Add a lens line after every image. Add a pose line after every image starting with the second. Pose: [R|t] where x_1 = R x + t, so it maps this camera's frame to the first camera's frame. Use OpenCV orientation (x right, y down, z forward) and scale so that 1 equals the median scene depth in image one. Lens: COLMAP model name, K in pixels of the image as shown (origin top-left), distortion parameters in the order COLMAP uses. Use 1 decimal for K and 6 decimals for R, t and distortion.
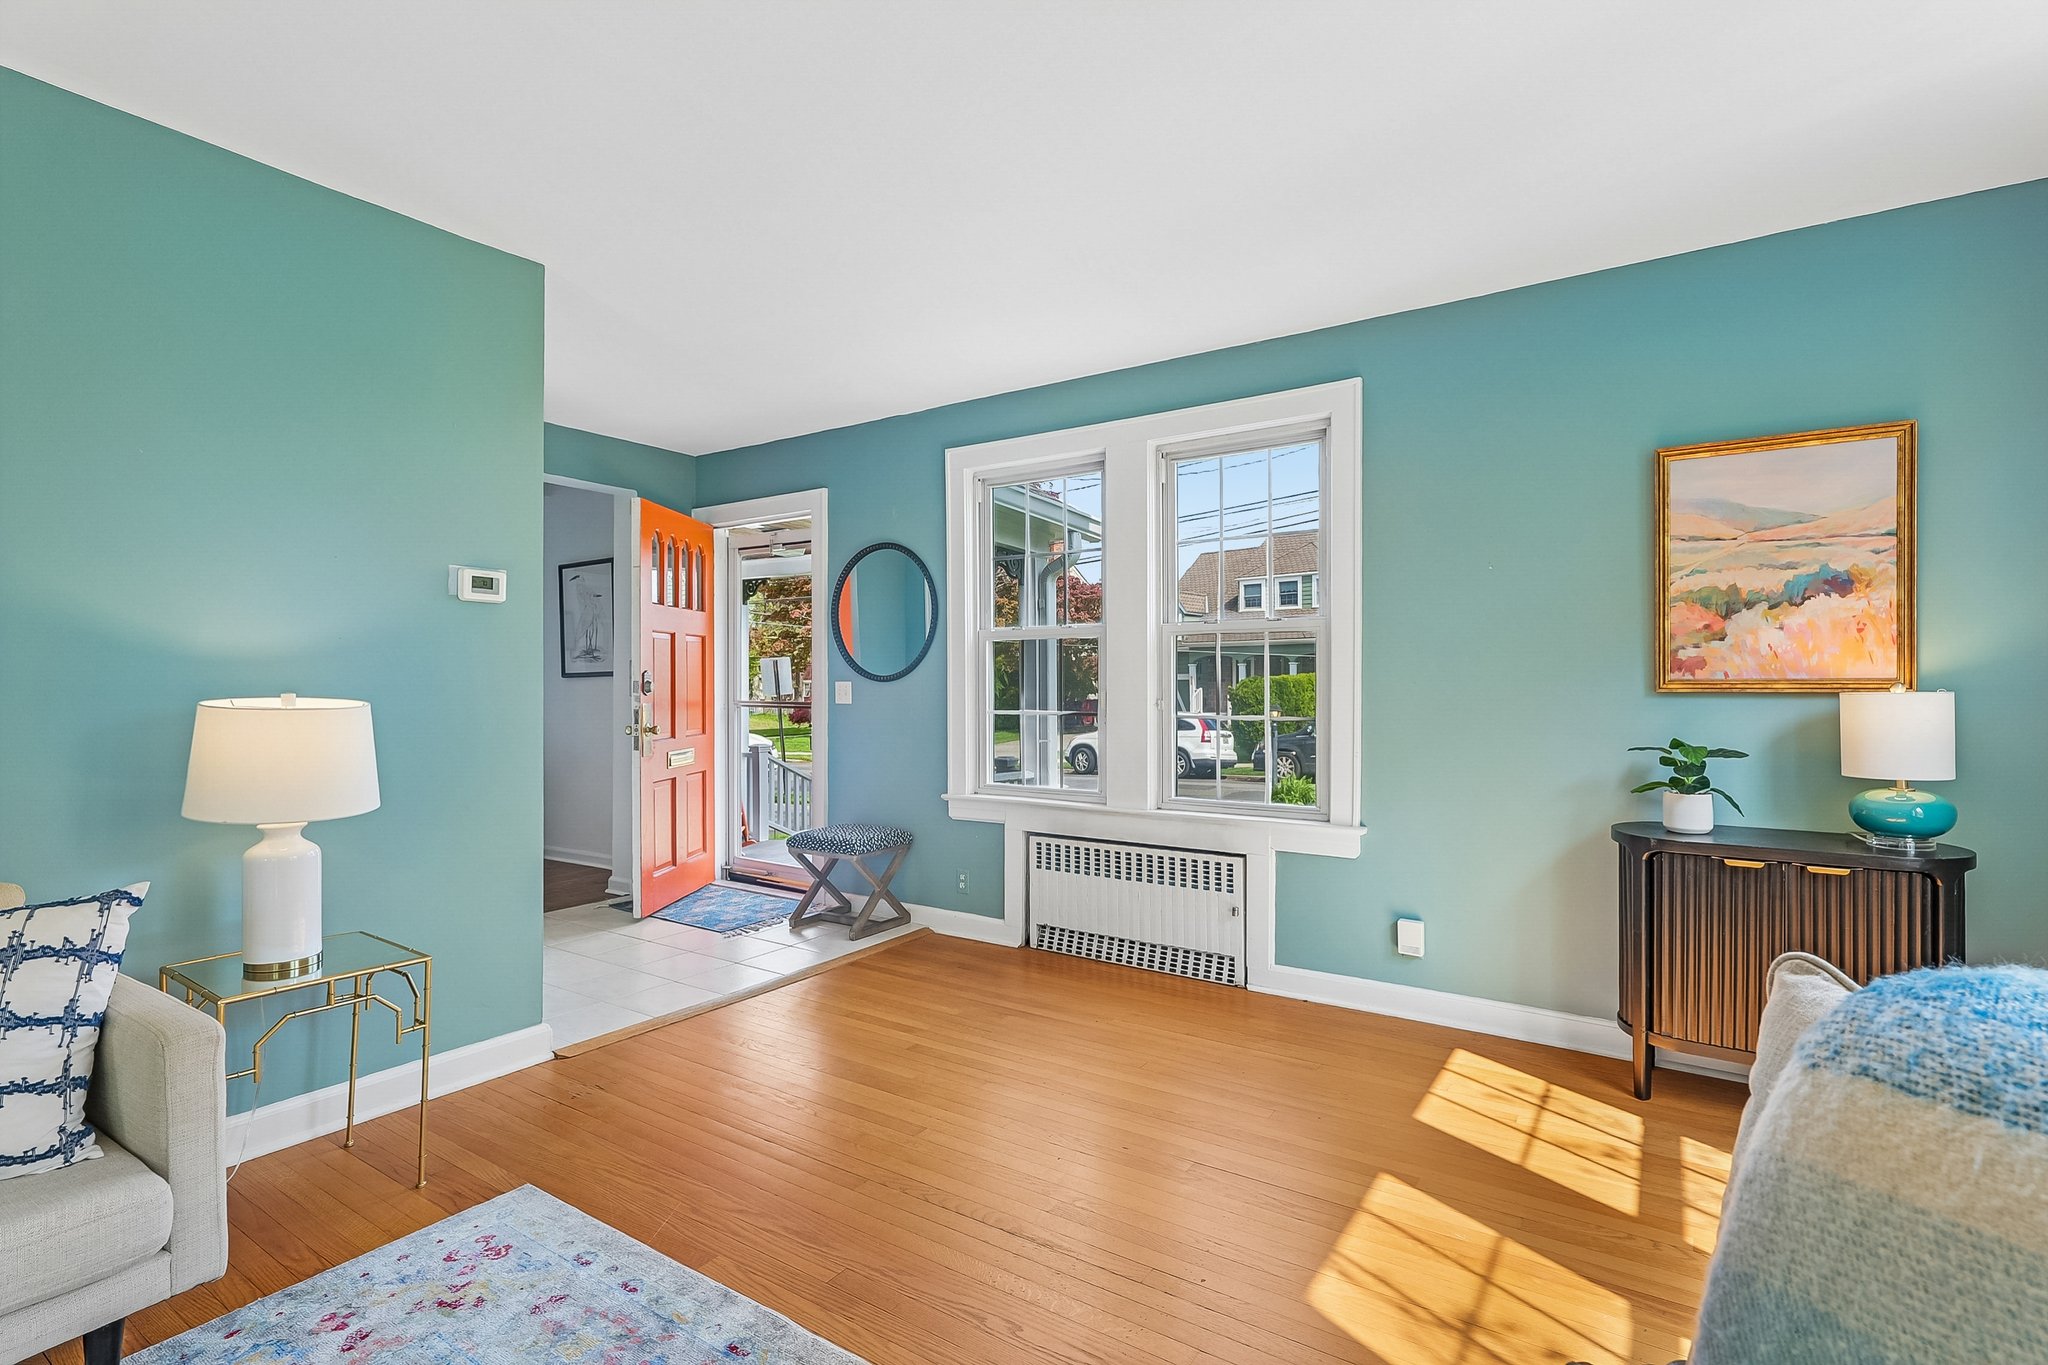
lens RADIAL K [[969.0, 0, 1029.2], [0, 969.0, 685.3], [0, 0, 1]] dist [-0.004967, 0.000248]
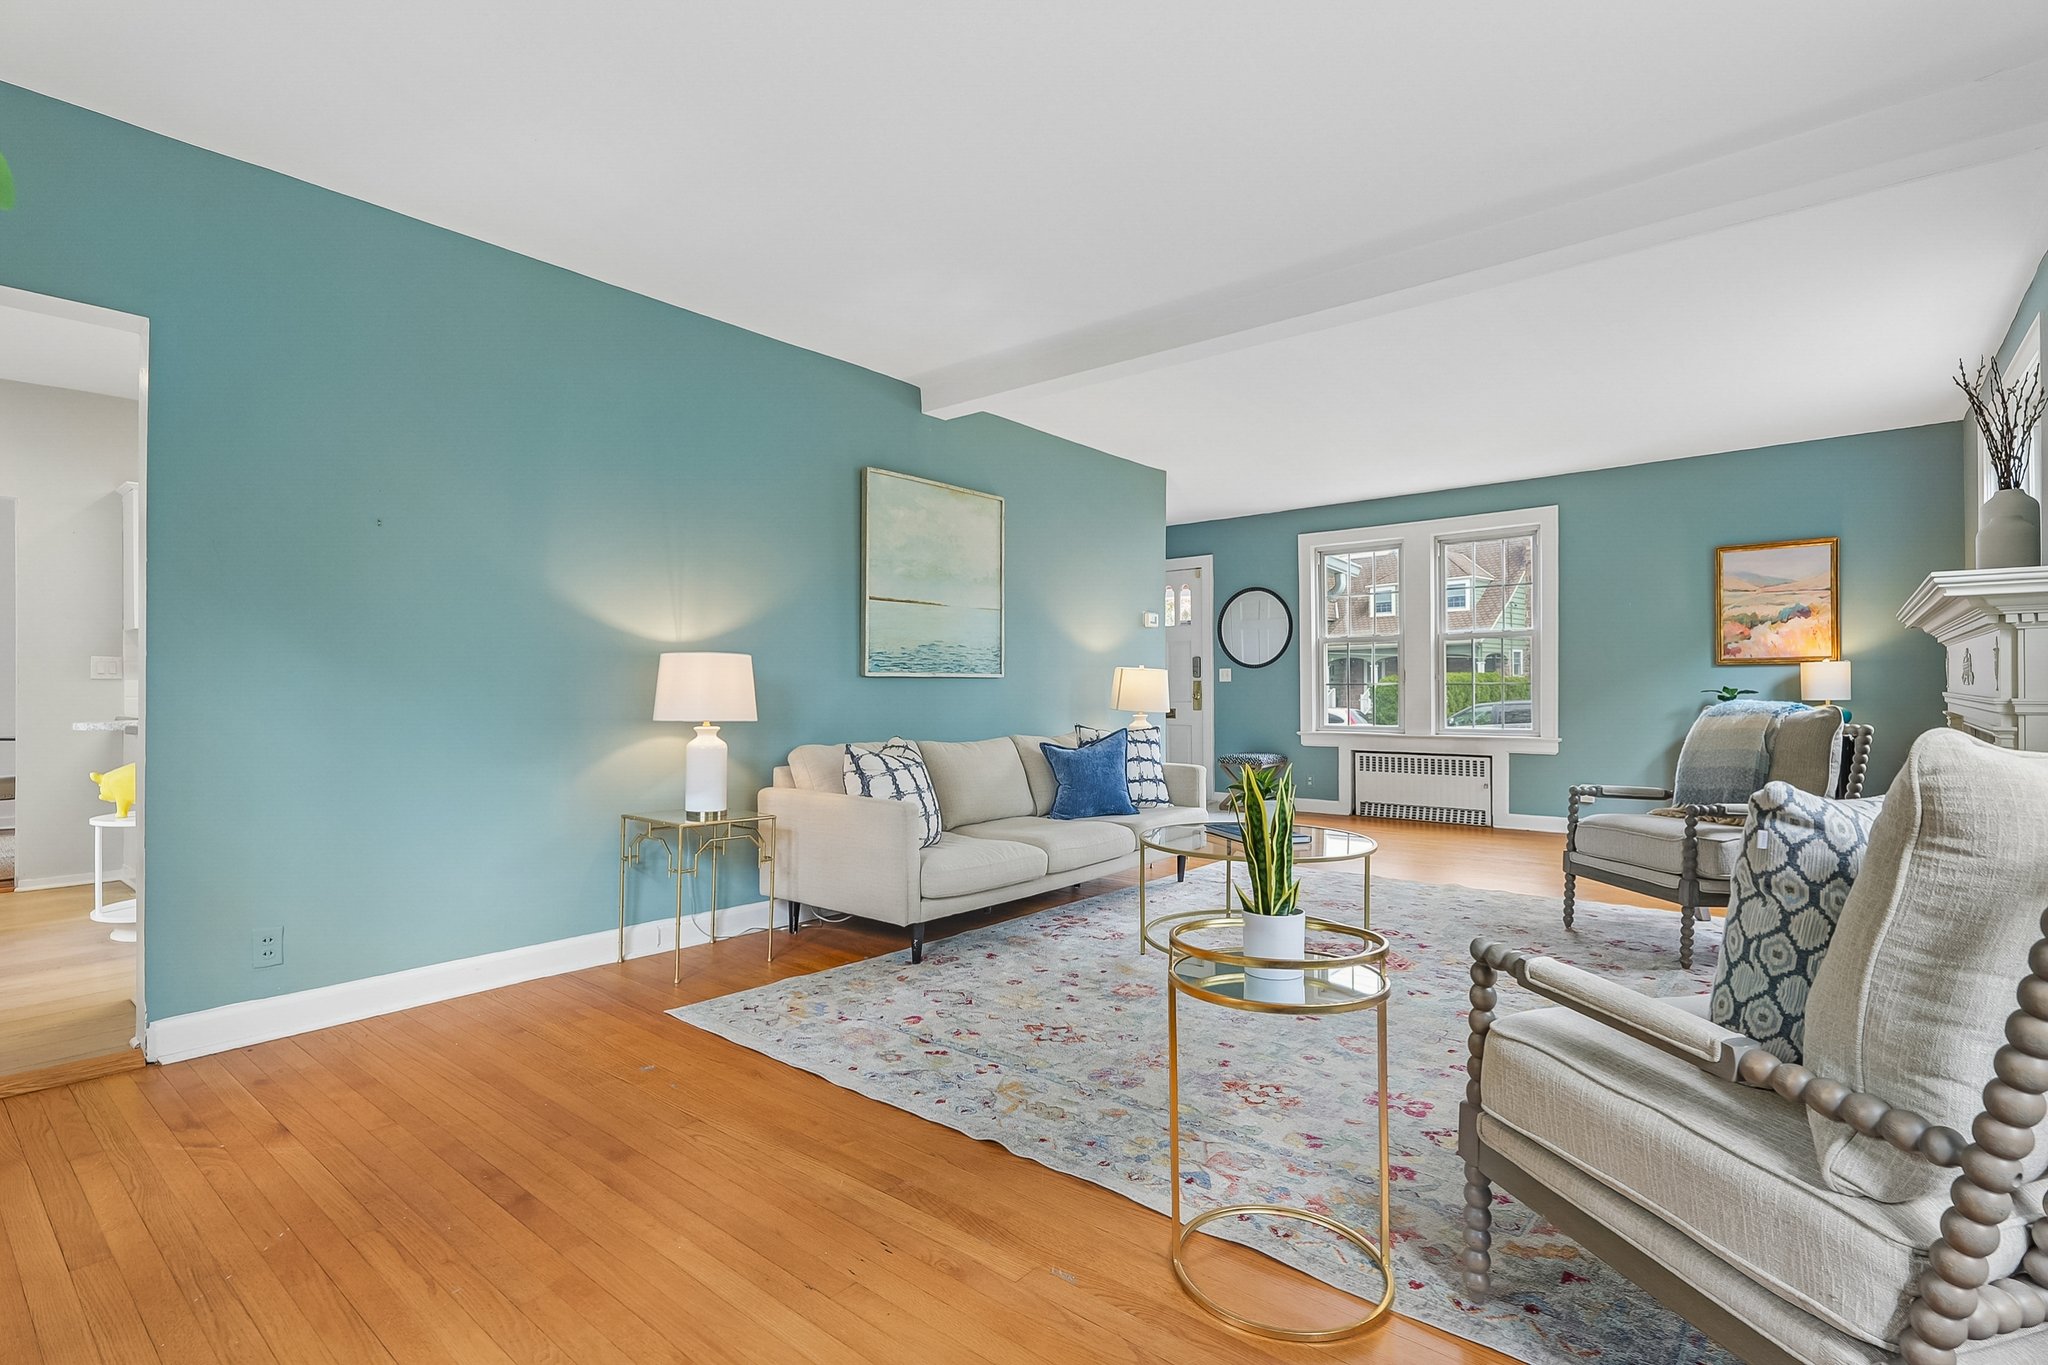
lens RADIAL K [[969.0, 0, 1015.4], [0, 969.0, 687.2], [0, 0, 1]] dist [-0.004967, 0.000248]
pose [[0.993839, -0.004508, -0.110744, -0.620766], [0.004060, 0.999983, -0.004270, 0.058842], [0.110761, 0.003794, 0.993840, -1.237523]]
